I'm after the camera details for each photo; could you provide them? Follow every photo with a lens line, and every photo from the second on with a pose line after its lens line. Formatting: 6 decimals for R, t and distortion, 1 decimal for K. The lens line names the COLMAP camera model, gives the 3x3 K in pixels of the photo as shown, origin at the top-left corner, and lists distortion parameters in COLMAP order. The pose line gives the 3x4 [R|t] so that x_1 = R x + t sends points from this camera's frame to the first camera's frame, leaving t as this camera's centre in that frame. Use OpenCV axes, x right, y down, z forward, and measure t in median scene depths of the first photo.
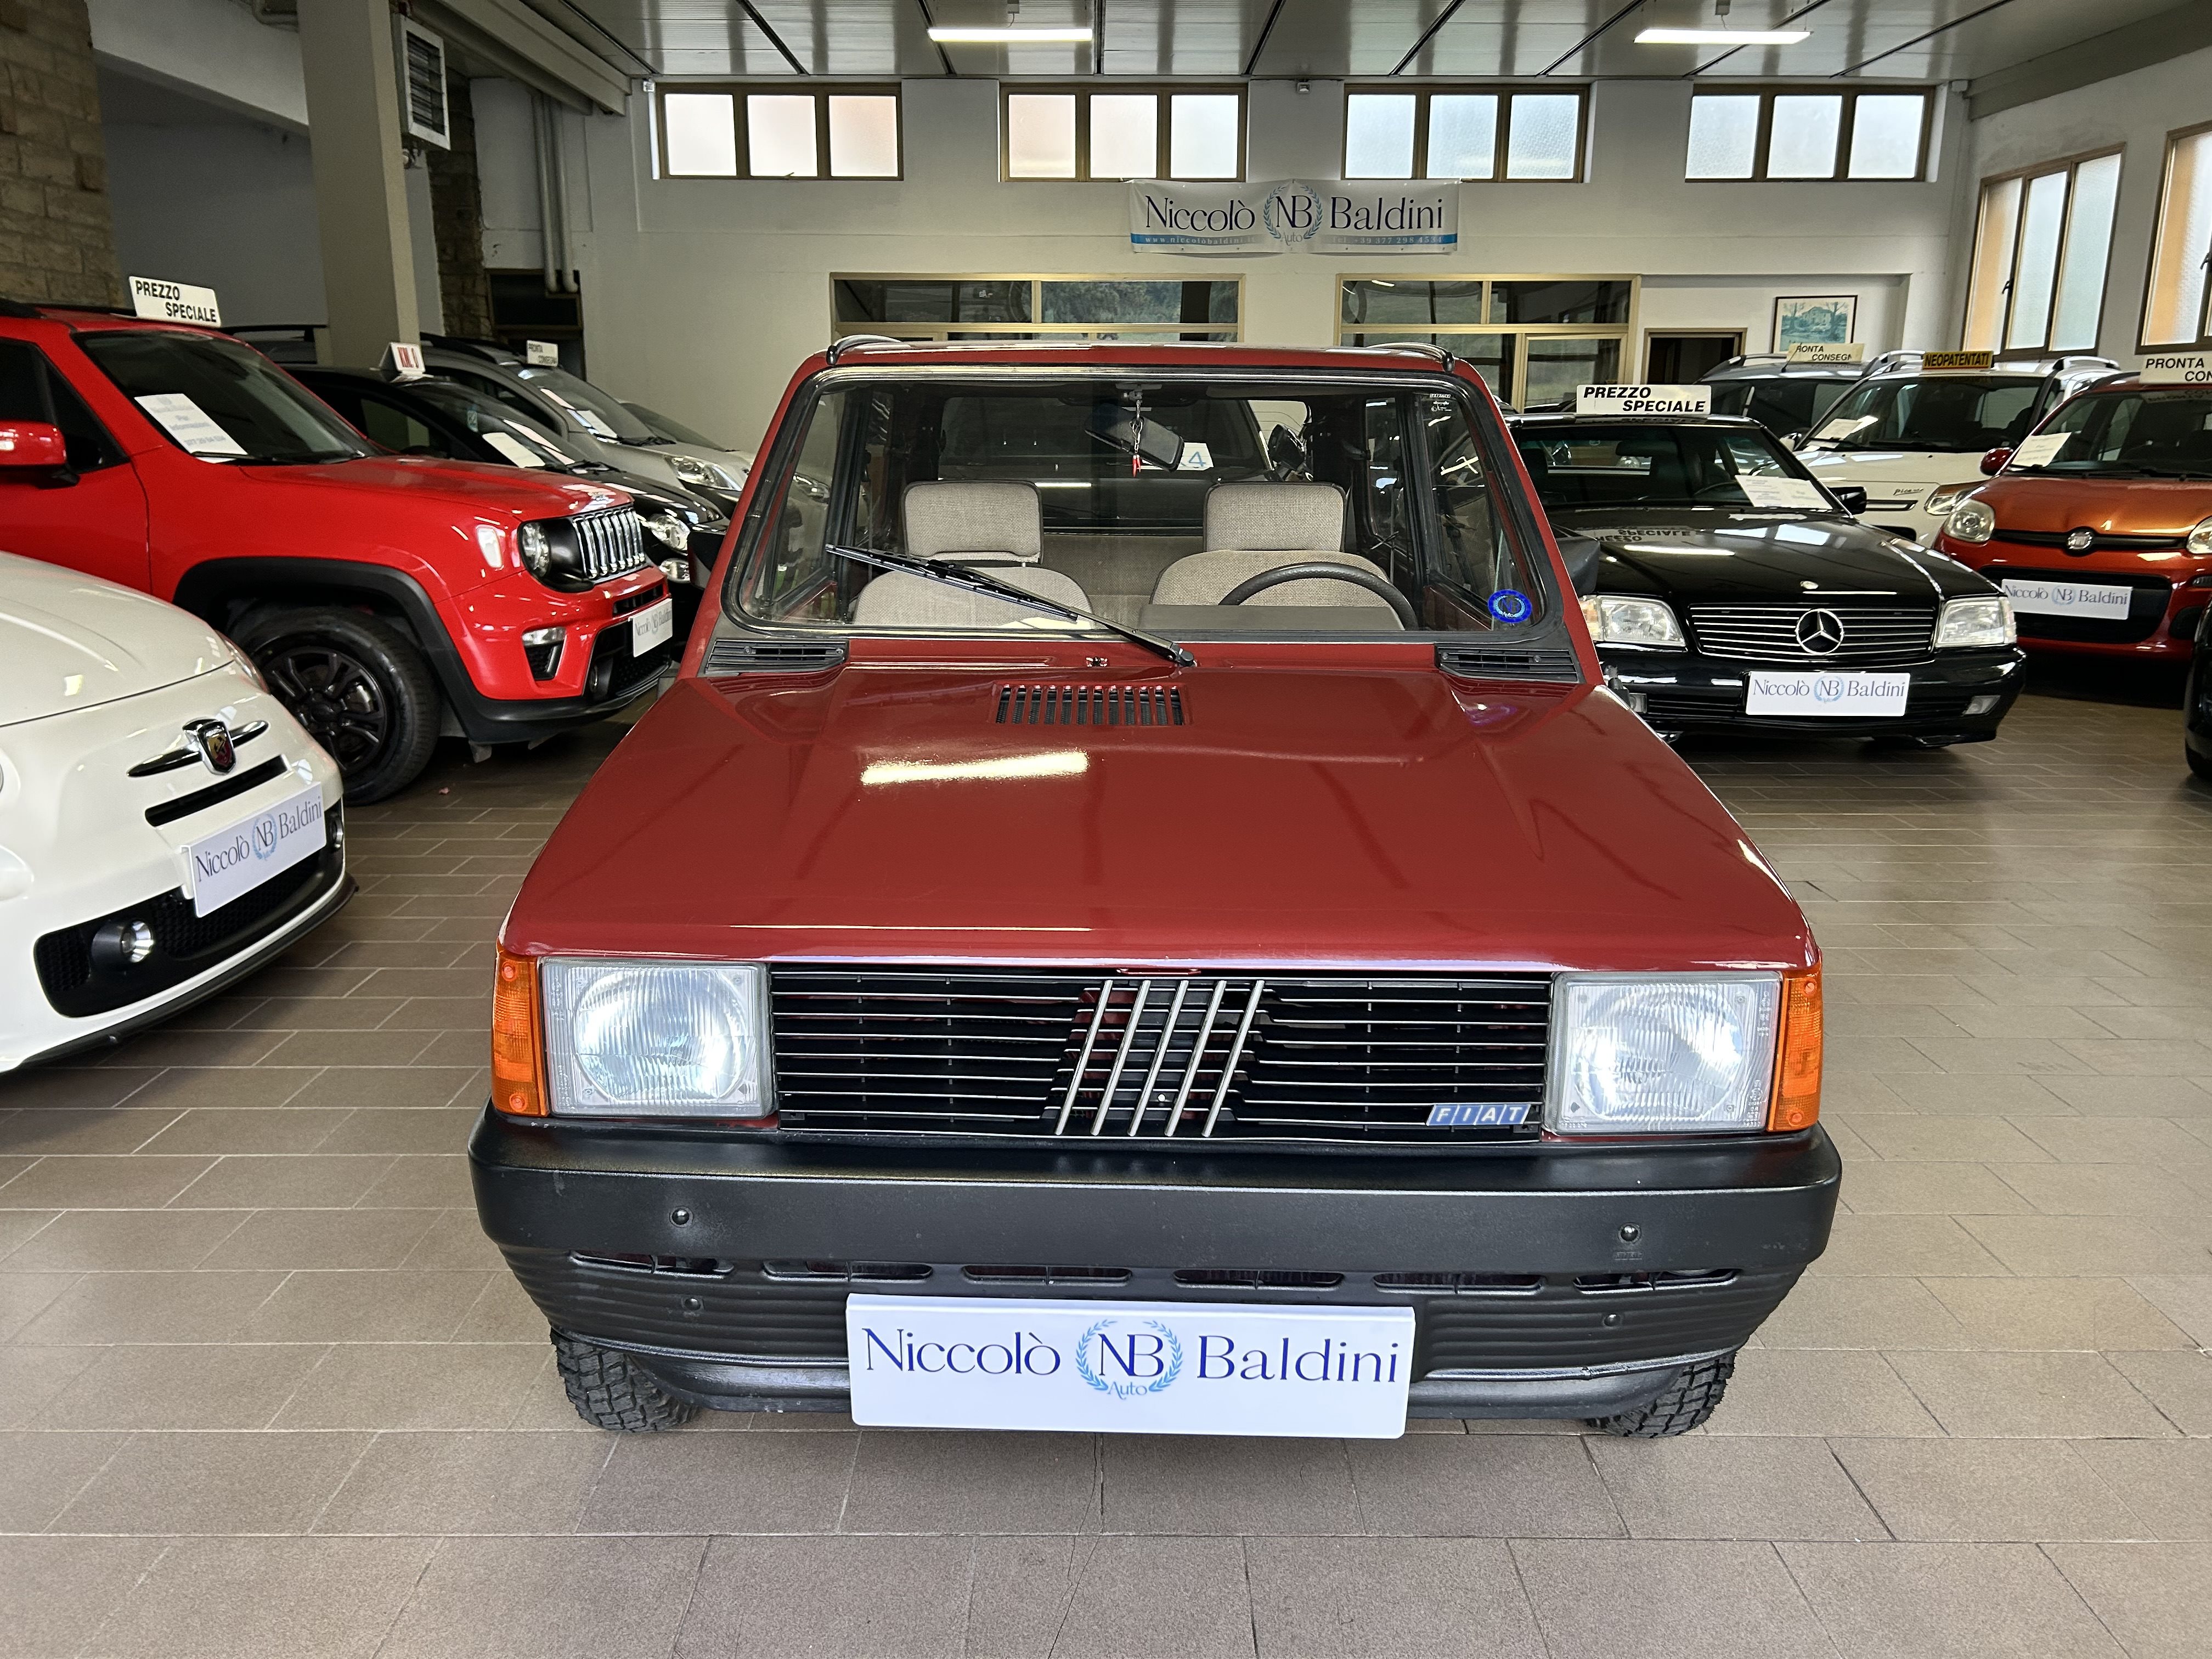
lens RADIAL K [[1663.2, 0, 1109.4], [0, 1663.2, 837.8], [0, 0, 1]] dist [0.052938, -0.052910]
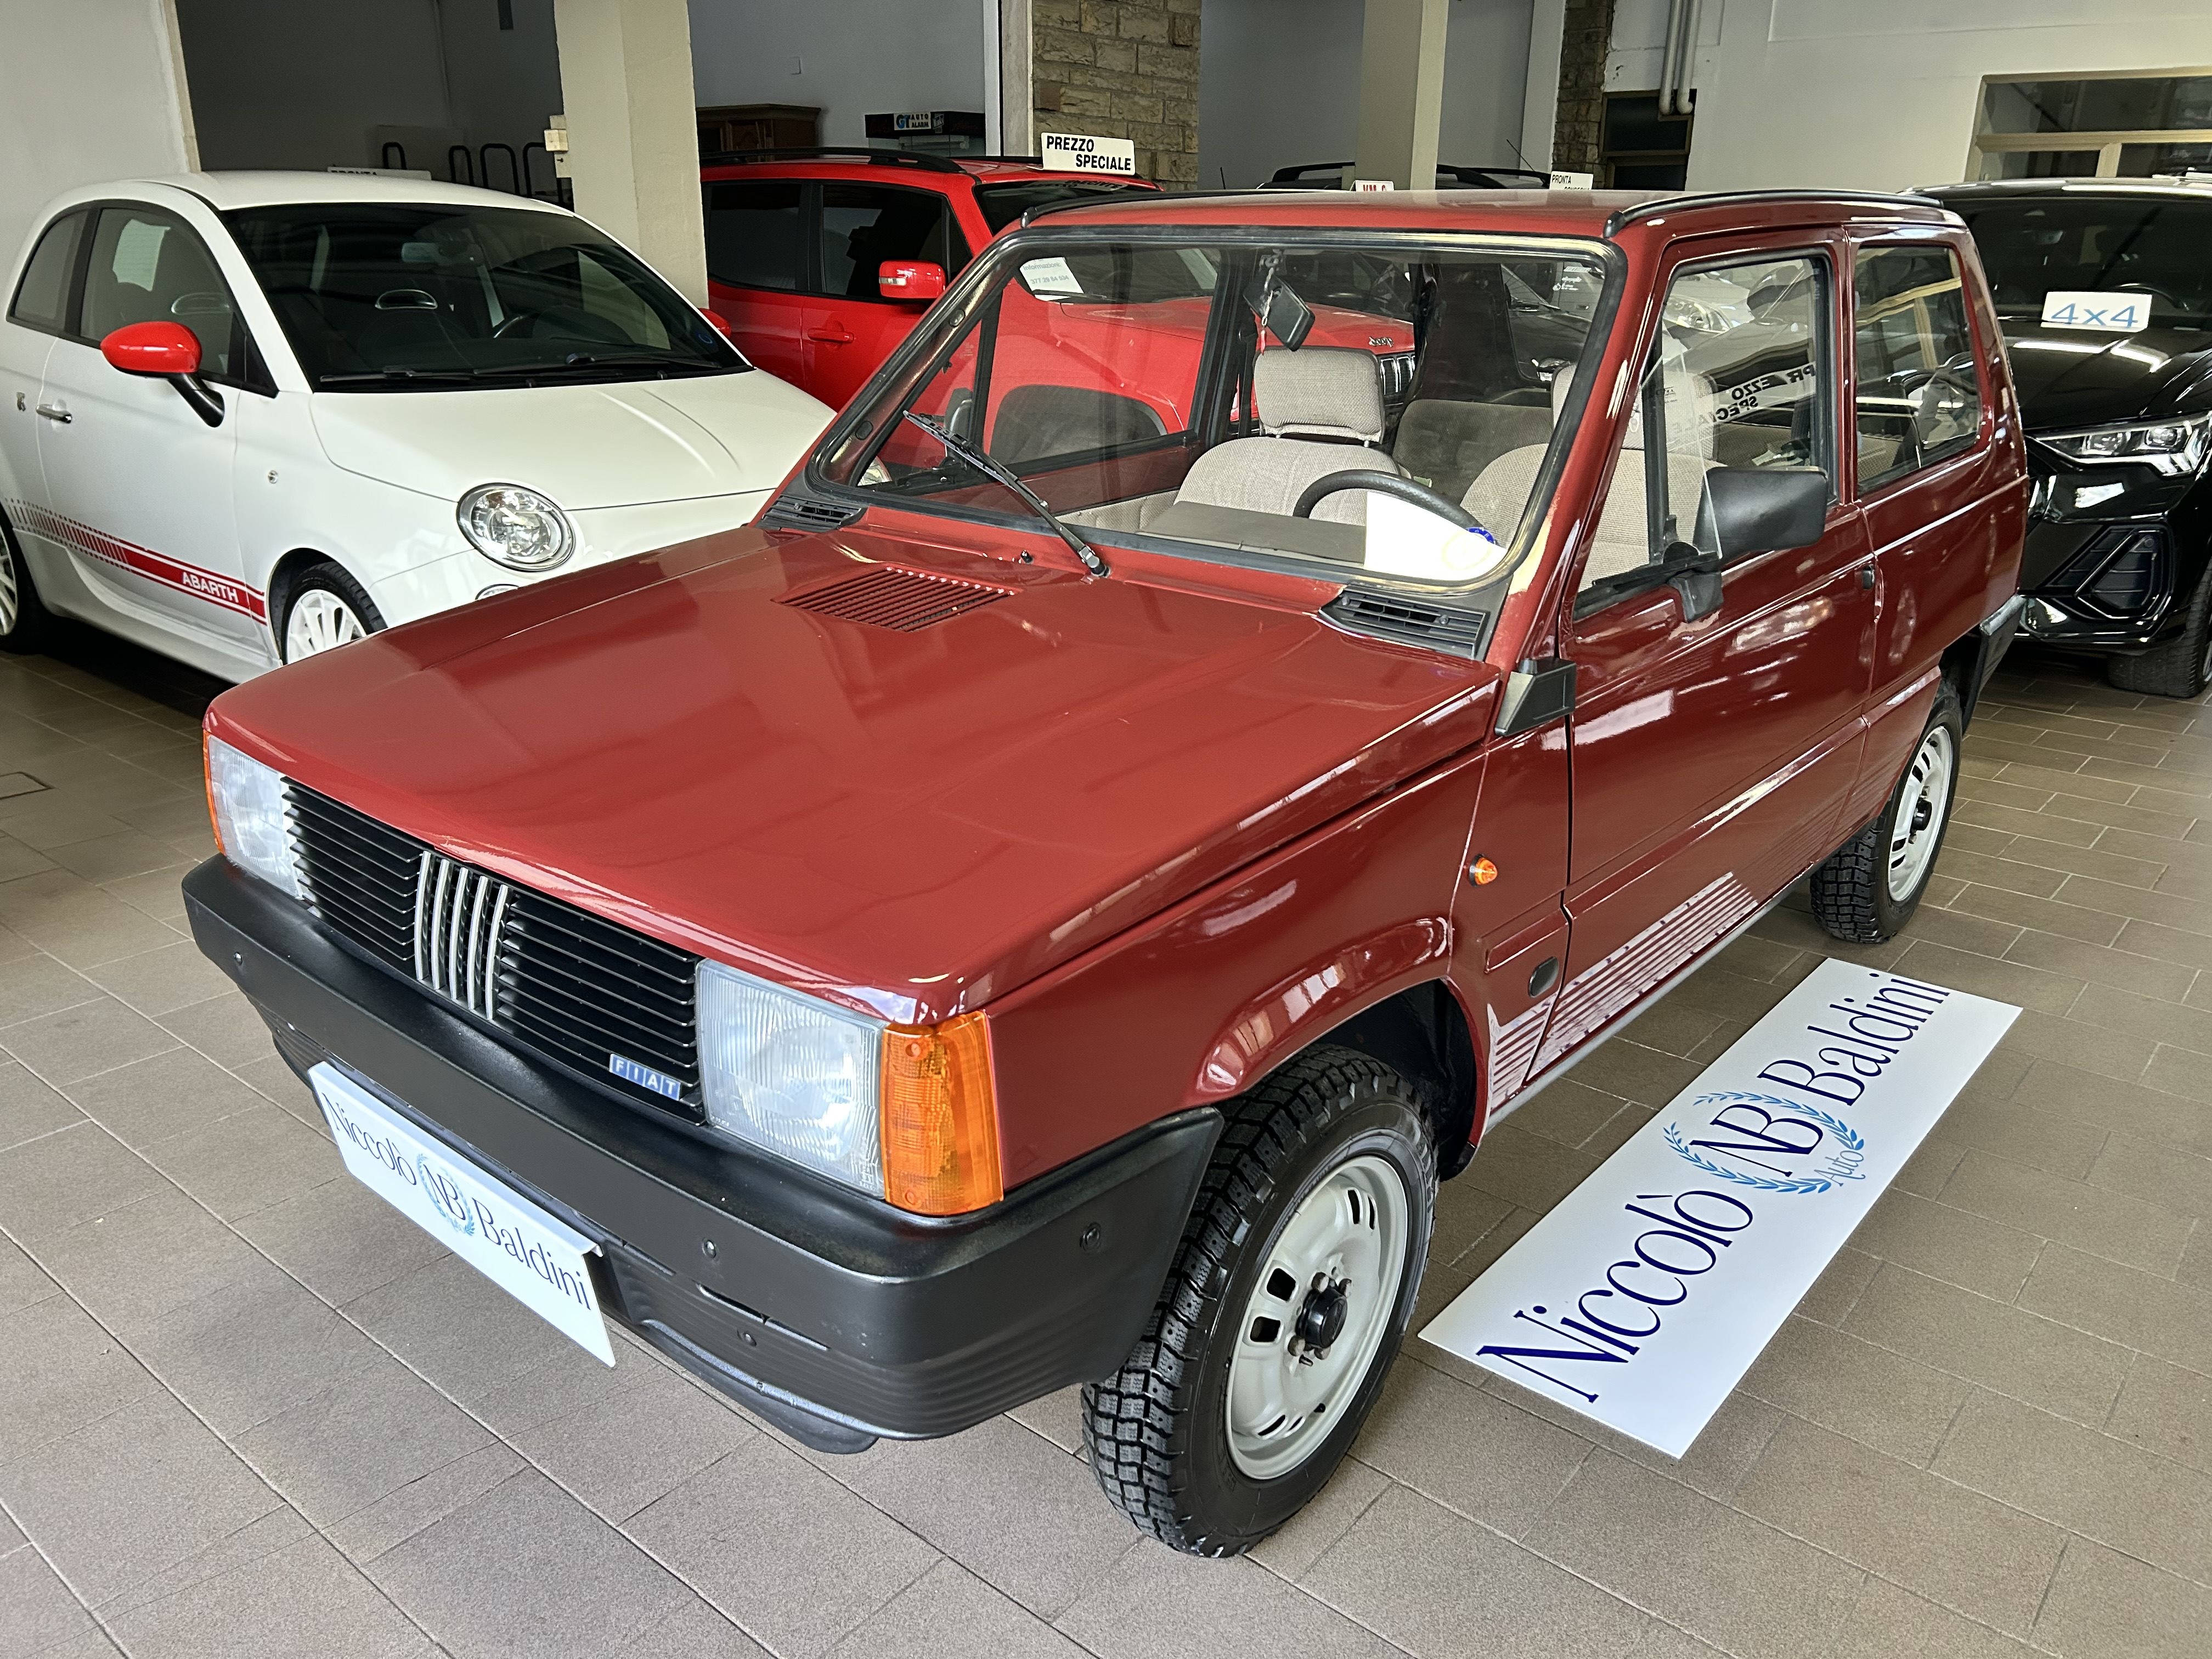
lens RADIAL K [[1663.2, 0, 1119.3], [0, 1663.2, 834.2], [0, 0, 1]] dist [0.052938, -0.052910]
pose [[0.768170, 0.220250, -0.601170, 0.218359], [-0.162995, 0.975304, 0.149046, -0.034589], [0.619150, -0.016505, 0.785099, 0.096094]]
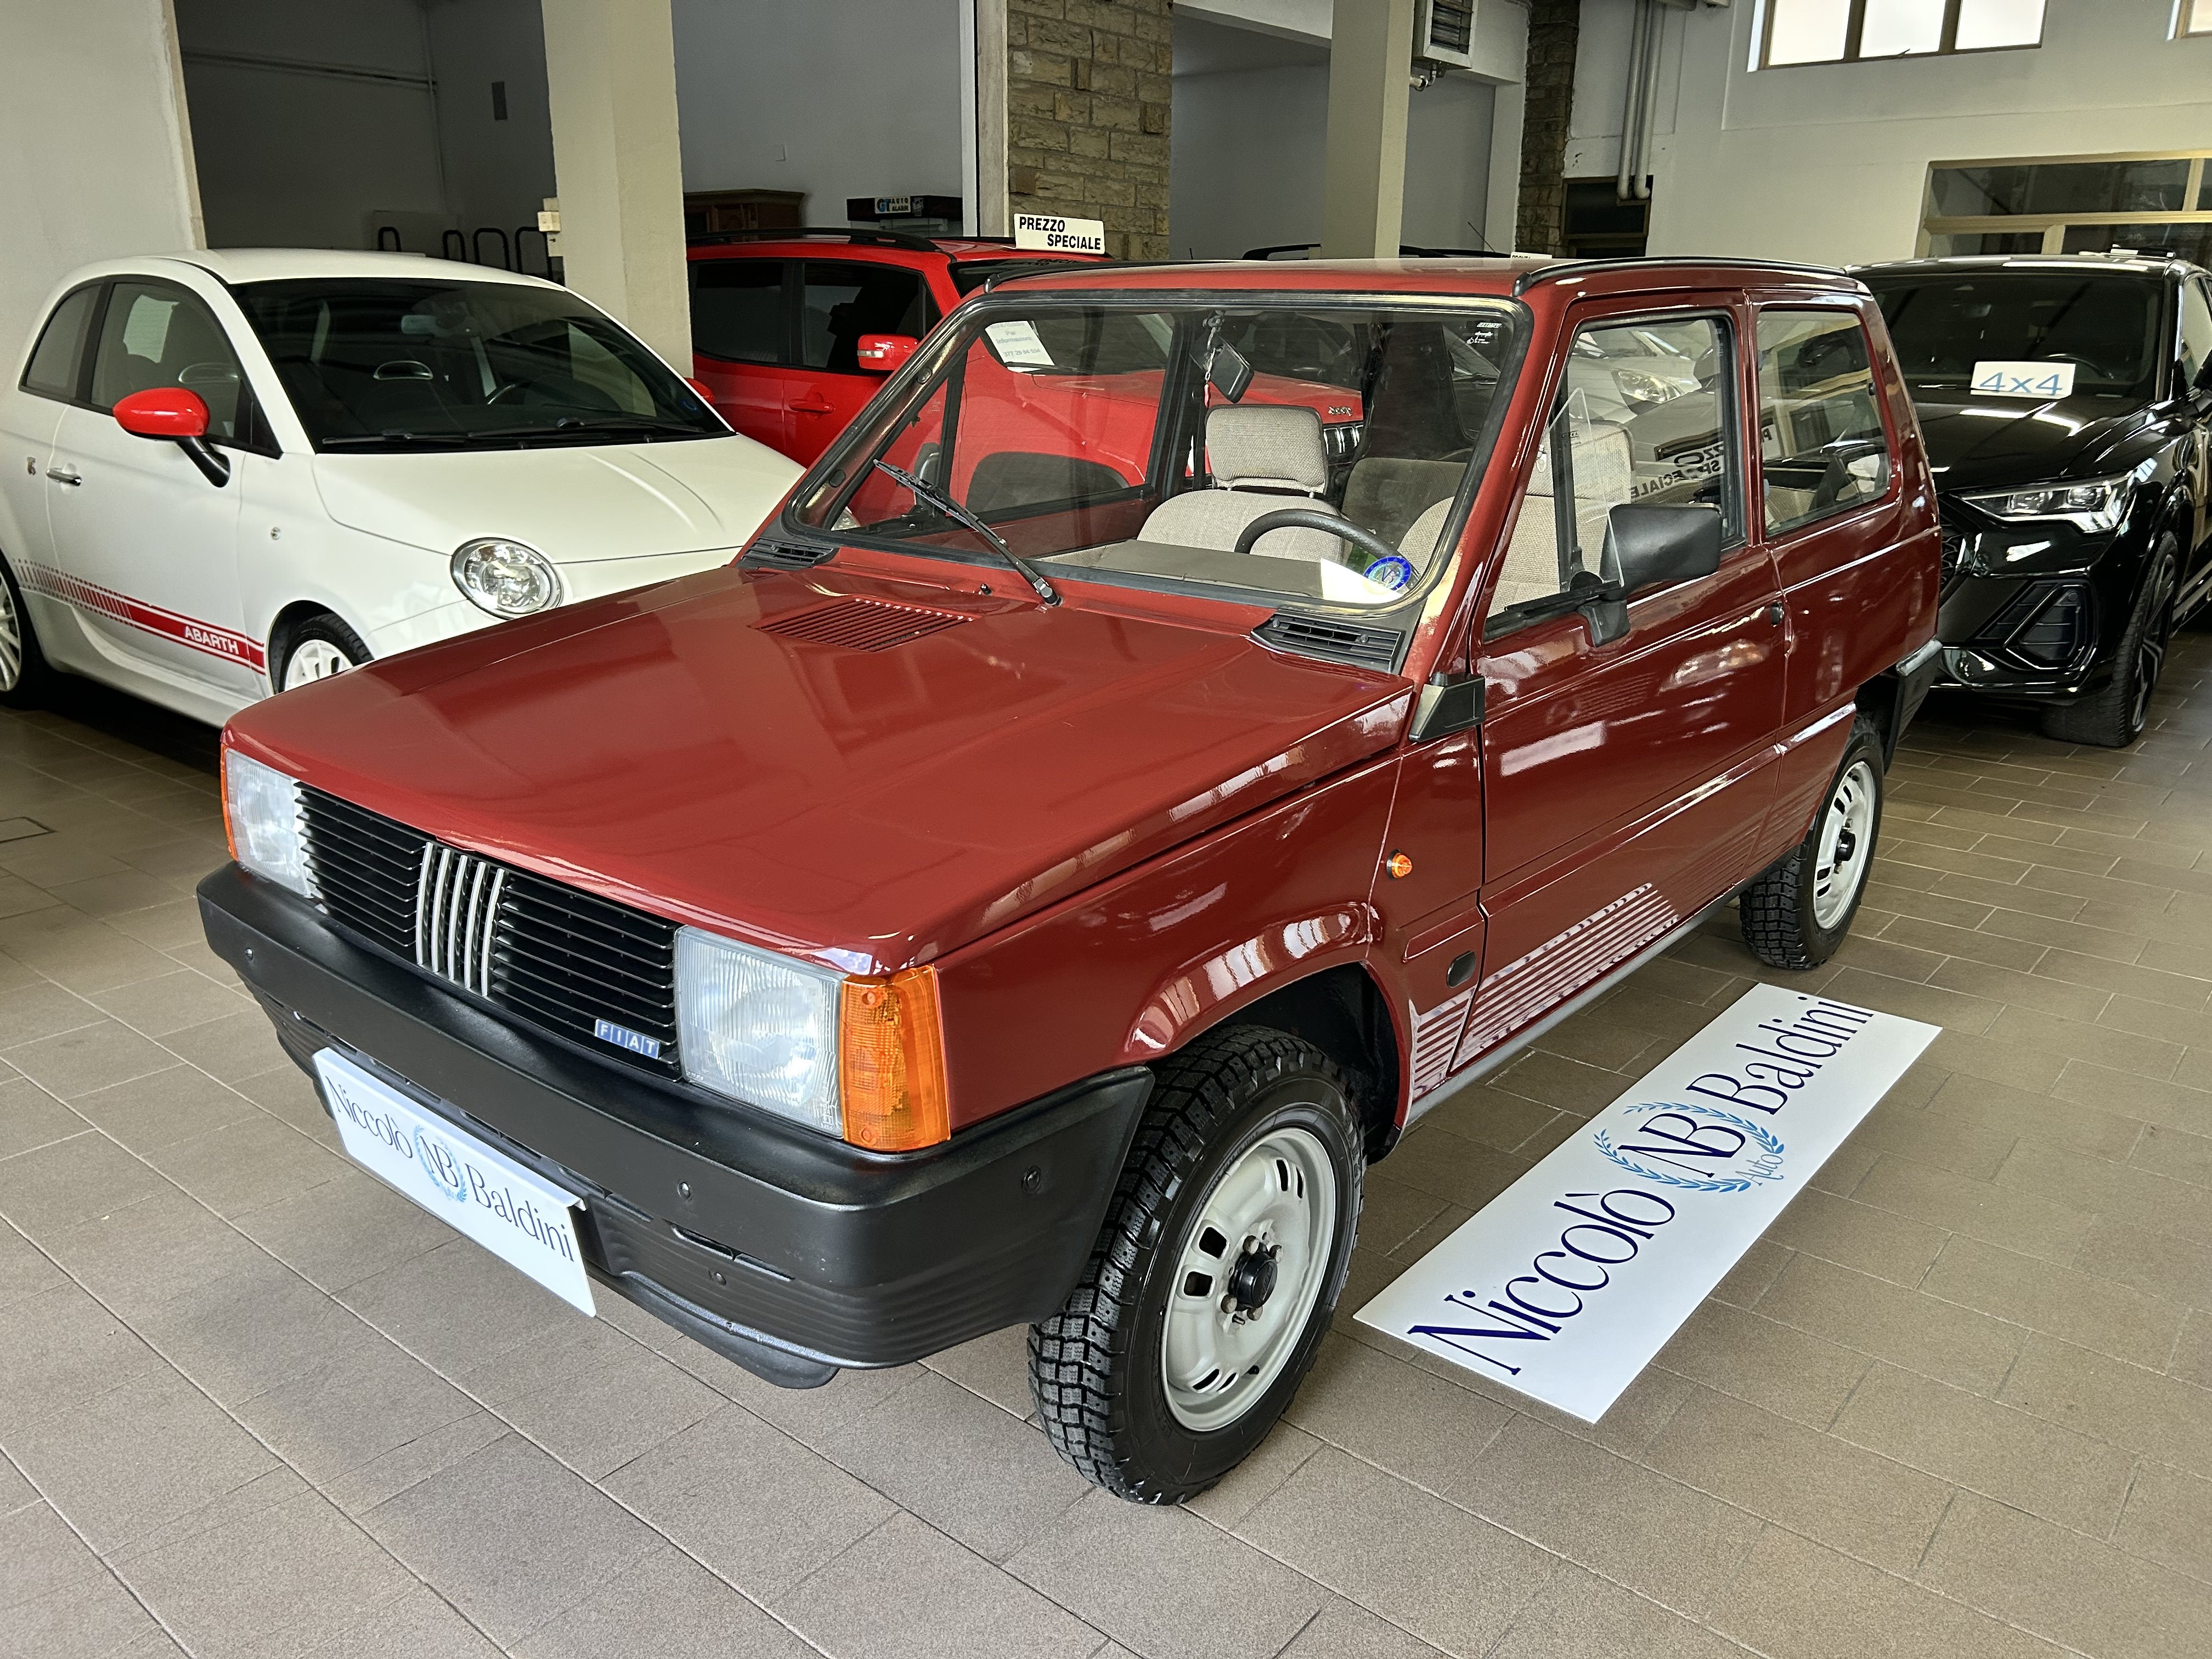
lens RADIAL K [[1663.2, 0, 1102.7], [0, 1663.2, 829.0], [0, 0, 1]] dist [0.052938, -0.052910]
pose [[0.769588, 0.190660, -0.609412, 0.239085], [-0.161736, 0.981464, 0.102812, -0.026435], [0.617718, 0.019441, 0.786159, 0.081915]]
